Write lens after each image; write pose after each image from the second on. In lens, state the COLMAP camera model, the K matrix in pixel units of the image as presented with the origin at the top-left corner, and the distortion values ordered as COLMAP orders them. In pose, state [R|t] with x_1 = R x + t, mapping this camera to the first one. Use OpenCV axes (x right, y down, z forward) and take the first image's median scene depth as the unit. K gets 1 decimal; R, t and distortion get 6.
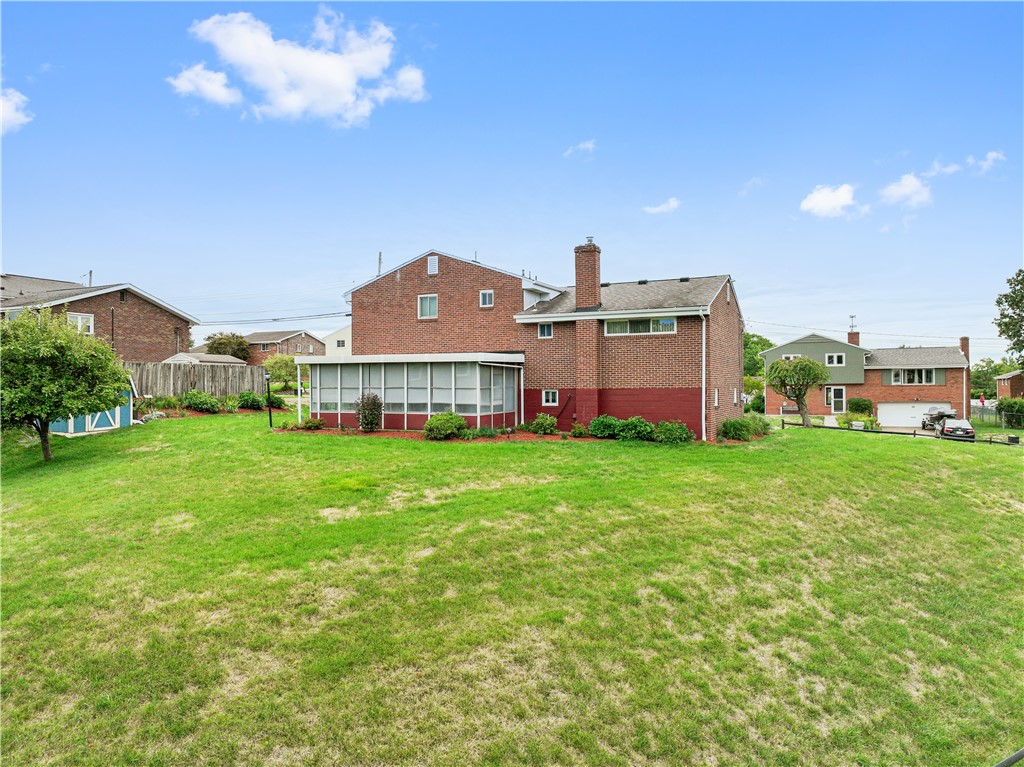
lens RADIAL K [[720.6, 0, 512.0], [0, 720.6, 383.5], [0, 0, 1]] dist [0.000872, 0.001794]
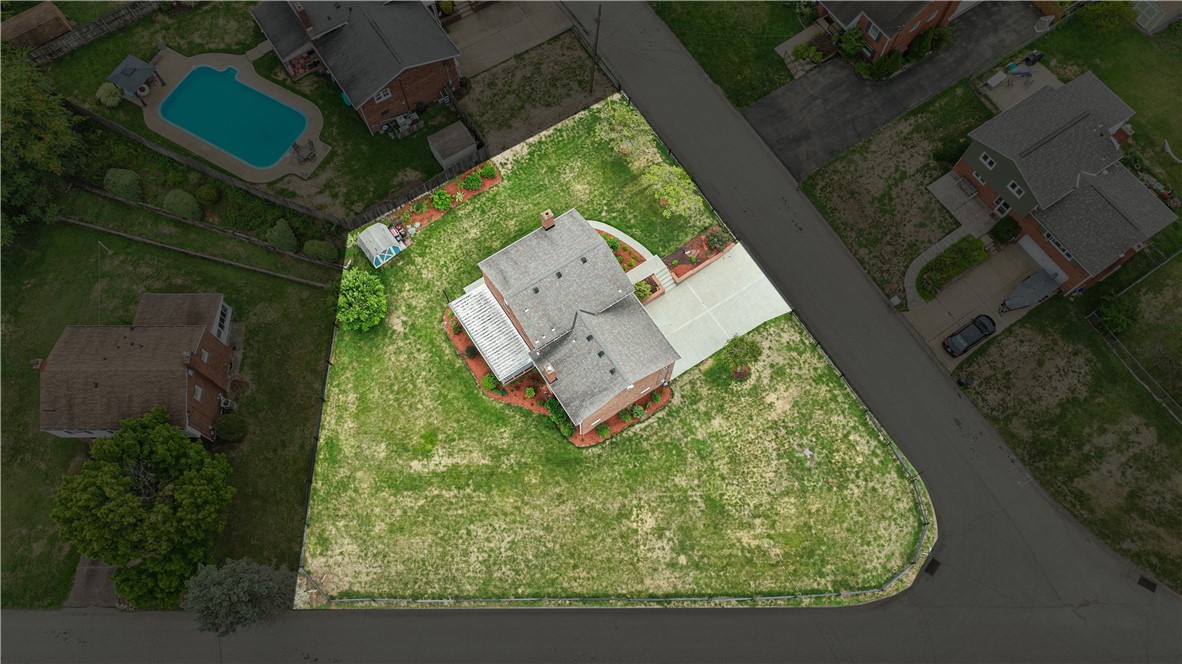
lens RADIAL K [[837.6, 0, 591.0], [0, 837.6, 332.0], [0, 0, 1]] dist [-0.003068, -0.000236]
pose [[0.852131, 0.489011, -0.186388, 0.595287], [-0.009747, 0.370928, 0.928610, -2.426243], [0.523237, -0.789481, 0.320846, 0.349011]]
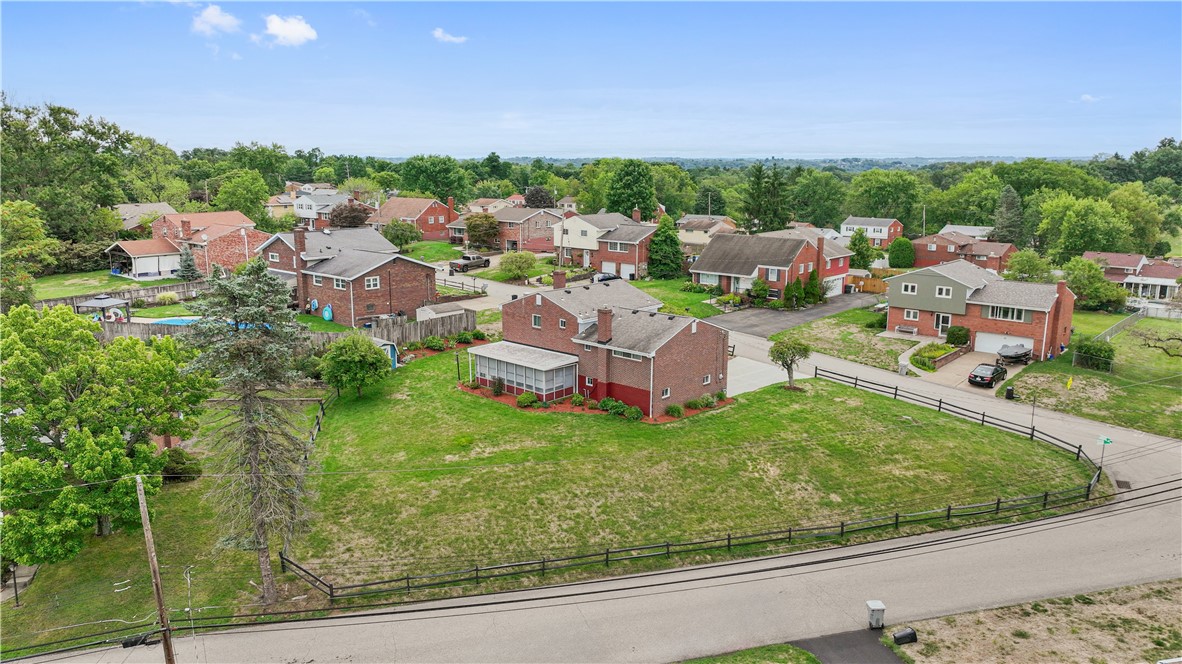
lens RADIAL K [[837.6, 0, 591.0], [0, 837.6, 332.0], [0, 0, 1]] dist [-0.003068, -0.000236]
pose [[0.955421, 0.067793, -0.287358, 0.686193], [-0.007890, 0.978796, 0.204684, -0.563079], [0.295141, -0.193292, 0.935697, -1.047623]]
